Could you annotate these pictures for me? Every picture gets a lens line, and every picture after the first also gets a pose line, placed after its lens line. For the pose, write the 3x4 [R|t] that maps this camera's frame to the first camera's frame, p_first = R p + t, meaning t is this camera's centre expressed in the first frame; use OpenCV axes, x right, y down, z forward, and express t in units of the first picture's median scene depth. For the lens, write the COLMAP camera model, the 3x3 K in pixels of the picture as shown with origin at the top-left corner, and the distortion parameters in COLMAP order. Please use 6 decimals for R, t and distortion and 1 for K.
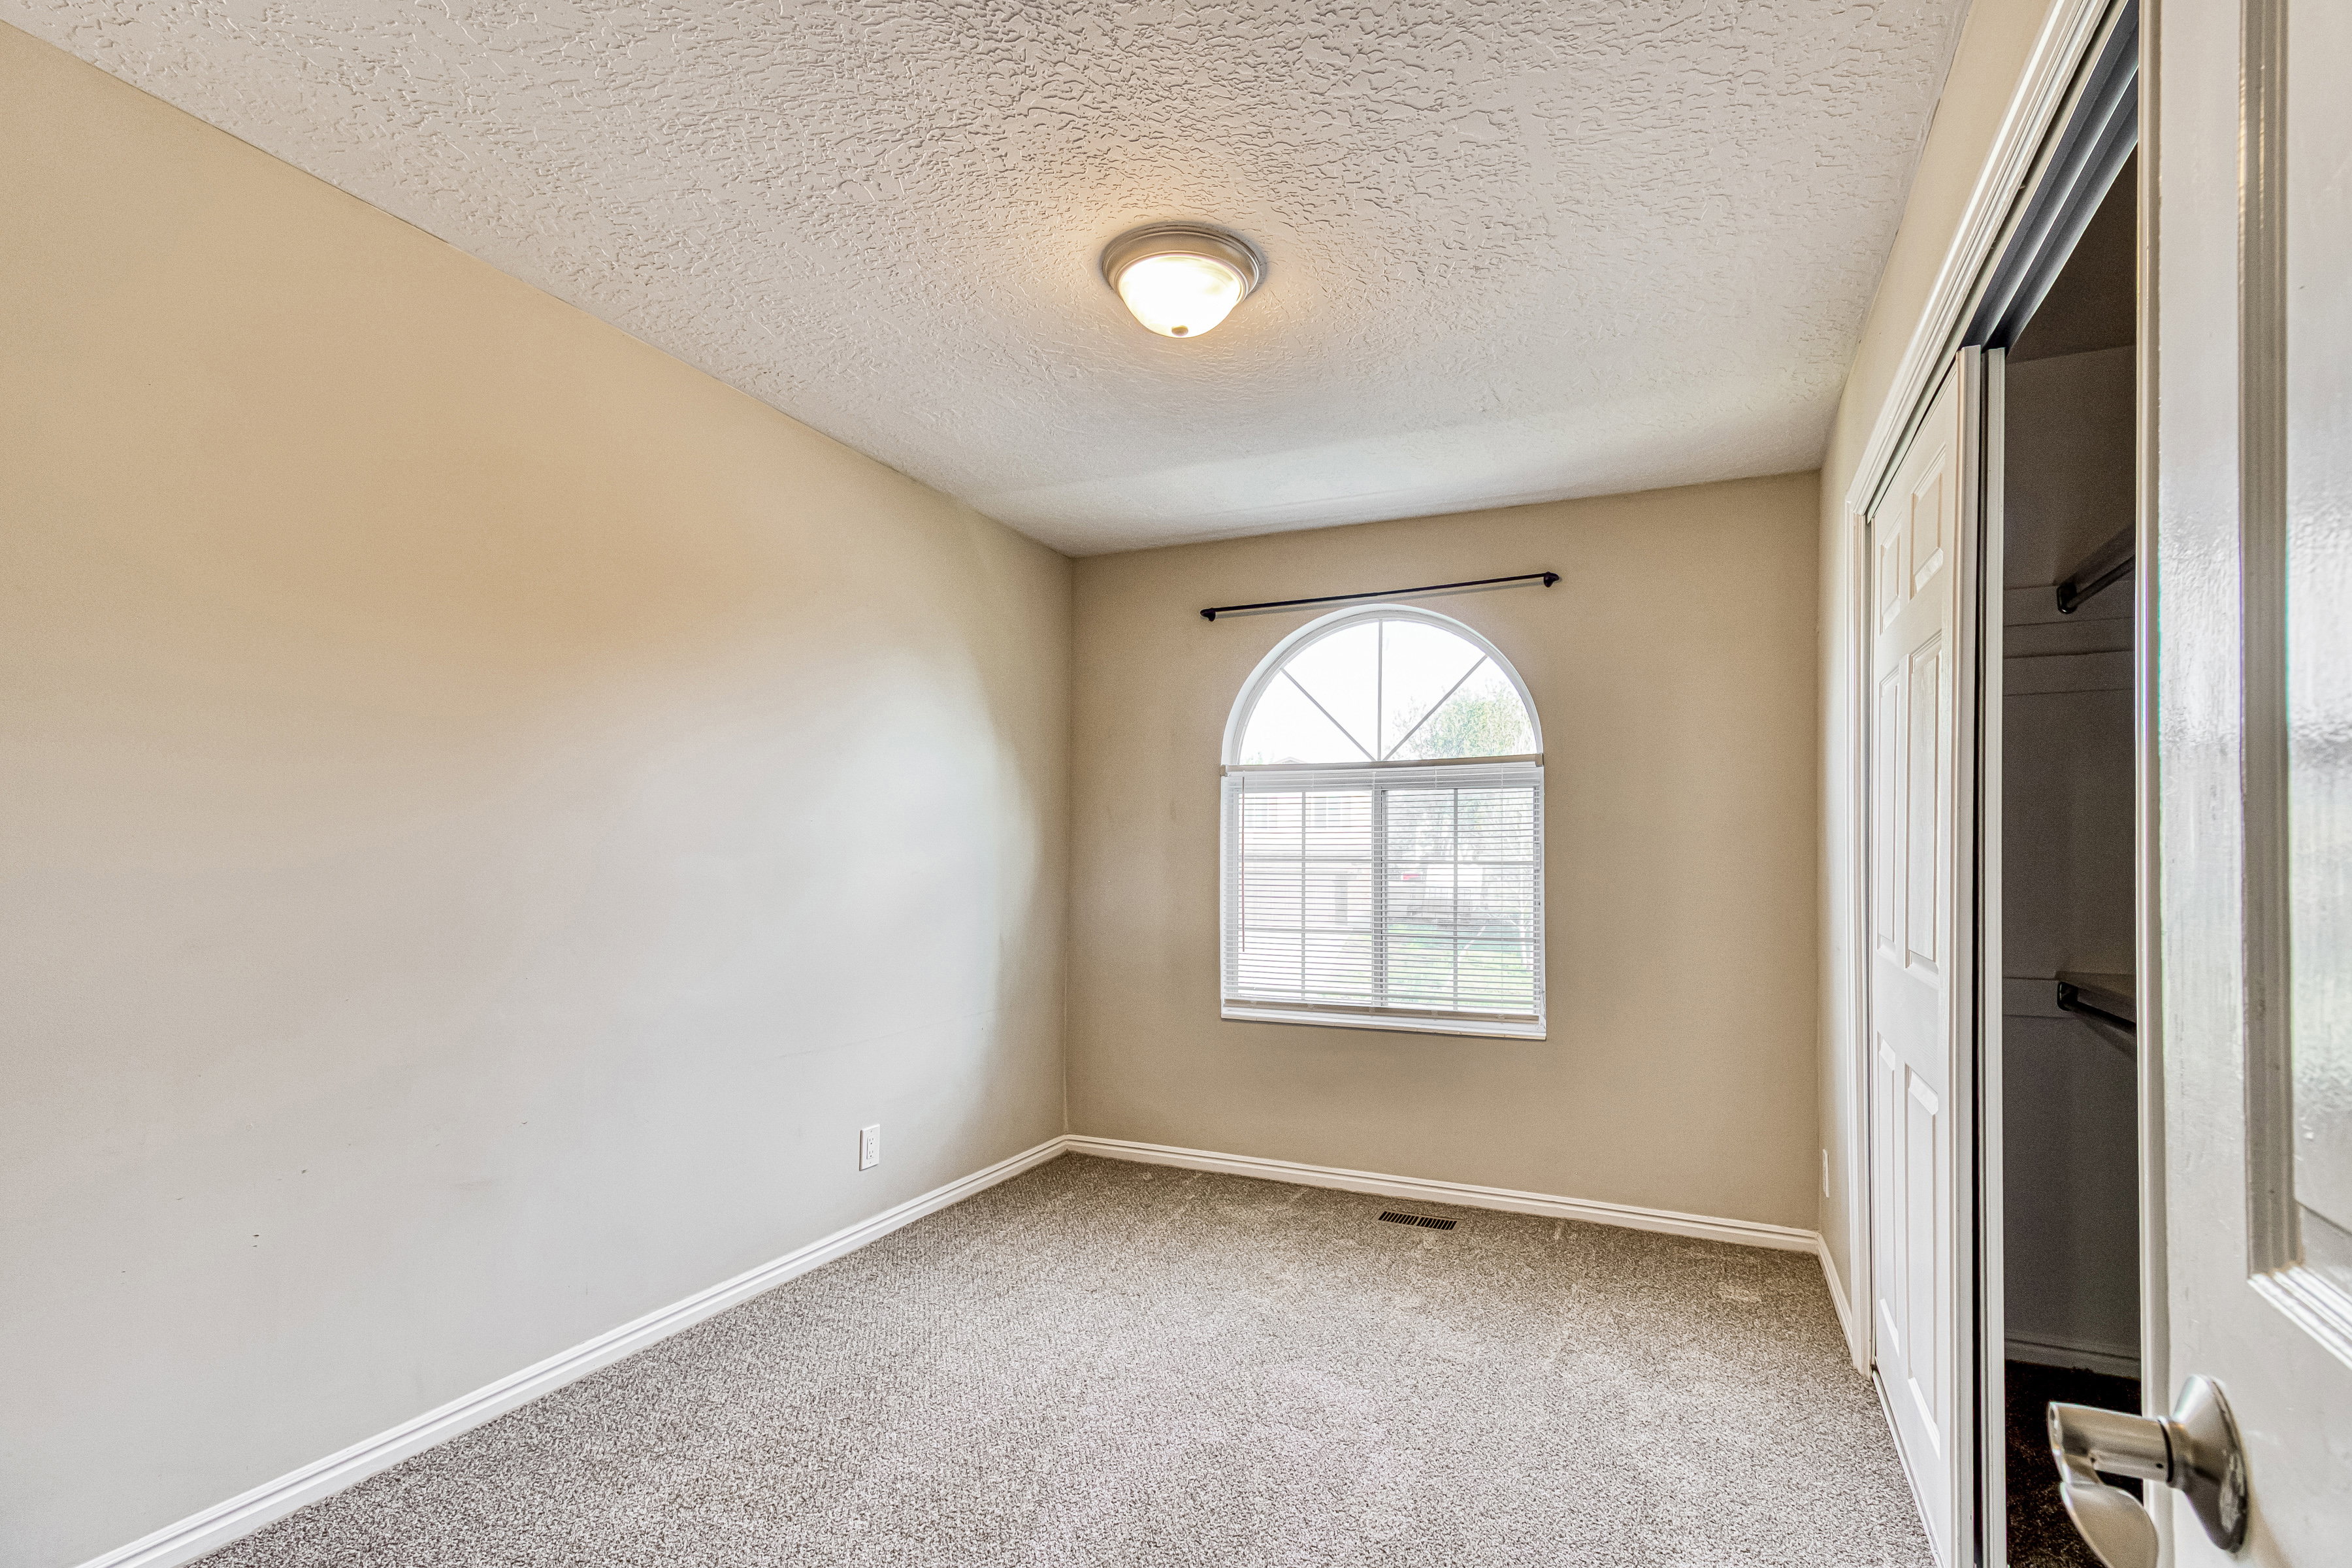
lens RADIAL K [[1088.7, 0, 1182.3], [0, 1088.7, 841.7], [0, 0, 1]] dist [0.037582, 0.000061]
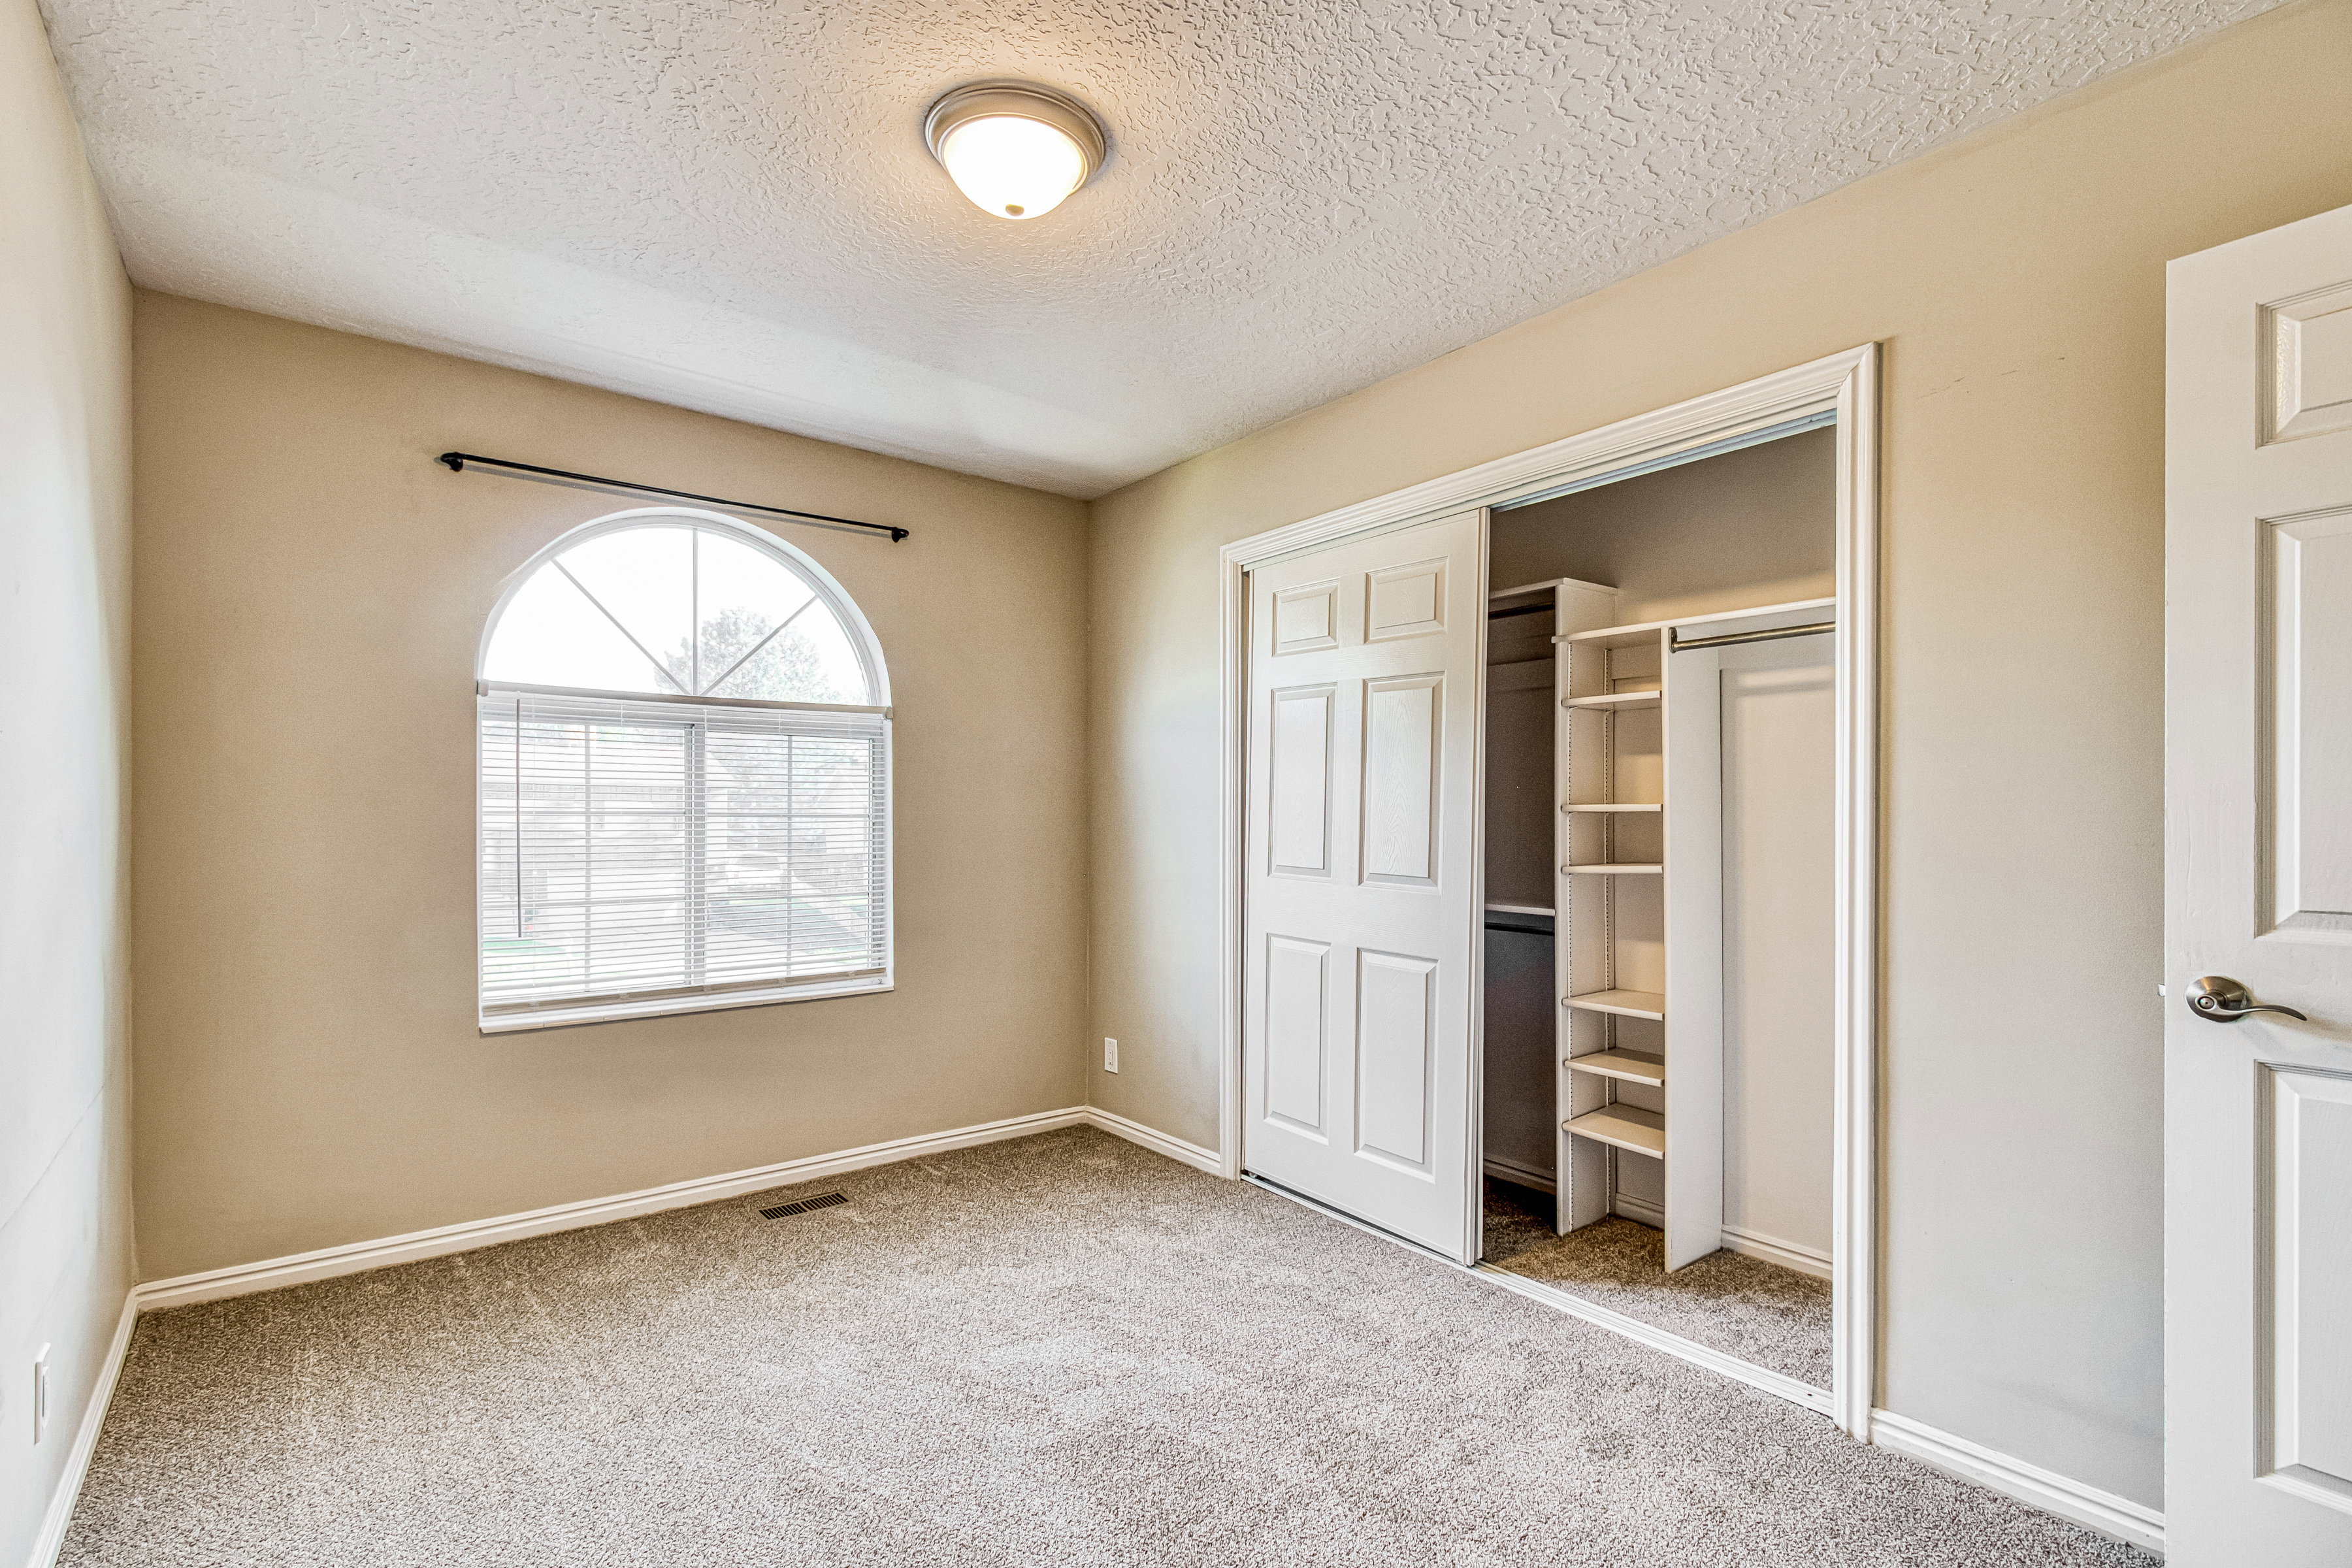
lens RADIAL K [[1120.8, 0, 1178.4], [0, 1120.8, 819.5], [0, 0, 1]] dist [-0.001002, -0.000659]
pose [[0.449411, -0.007045, 0.893297, -0.433243], [-0.017023, 0.999720, 0.016449, 0.001213], [-0.893163, -0.022599, 0.449165, 0.275442]]
